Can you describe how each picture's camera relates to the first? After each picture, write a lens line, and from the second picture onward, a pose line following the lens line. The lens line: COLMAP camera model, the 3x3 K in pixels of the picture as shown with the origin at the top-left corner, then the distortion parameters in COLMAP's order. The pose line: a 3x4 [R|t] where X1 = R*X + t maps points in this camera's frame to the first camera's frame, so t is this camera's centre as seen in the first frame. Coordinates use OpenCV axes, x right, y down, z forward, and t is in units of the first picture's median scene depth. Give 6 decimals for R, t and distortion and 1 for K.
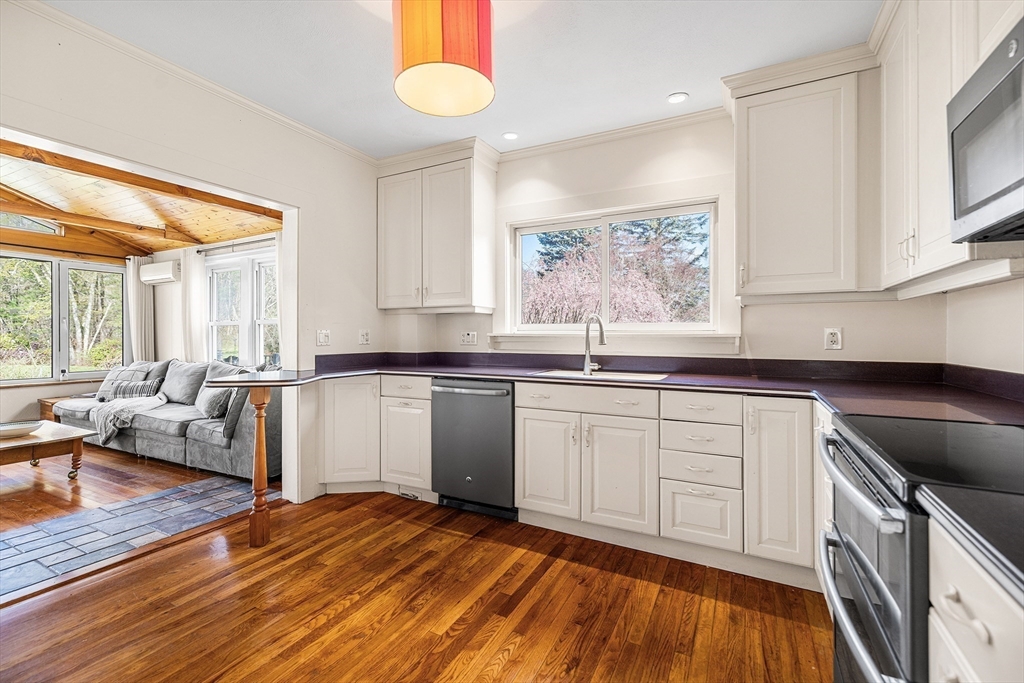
lens RADIAL K [[446.3, 0, 508.2], [0, 446.3, 334.2], [0, 0, 1]] dist [0.002059, 0.000125]
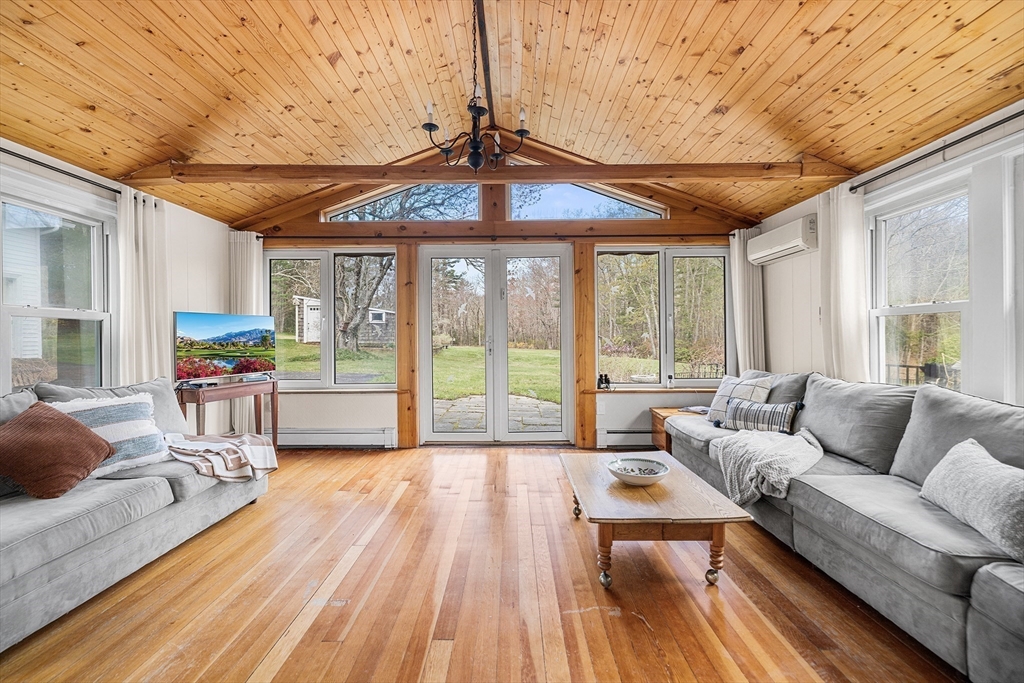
lens RADIAL K [[436.9, 0, 512.0], [0, 436.9, 341.5], [0, 0, 1]] dist [0.000453, -0.000282]
pose [[0.468186, 0.004681, -0.883617, -0.454382], [0.009702, 0.999898, 0.010438, 0.003472], [0.883576, -0.013460, 0.468094, 0.390884]]
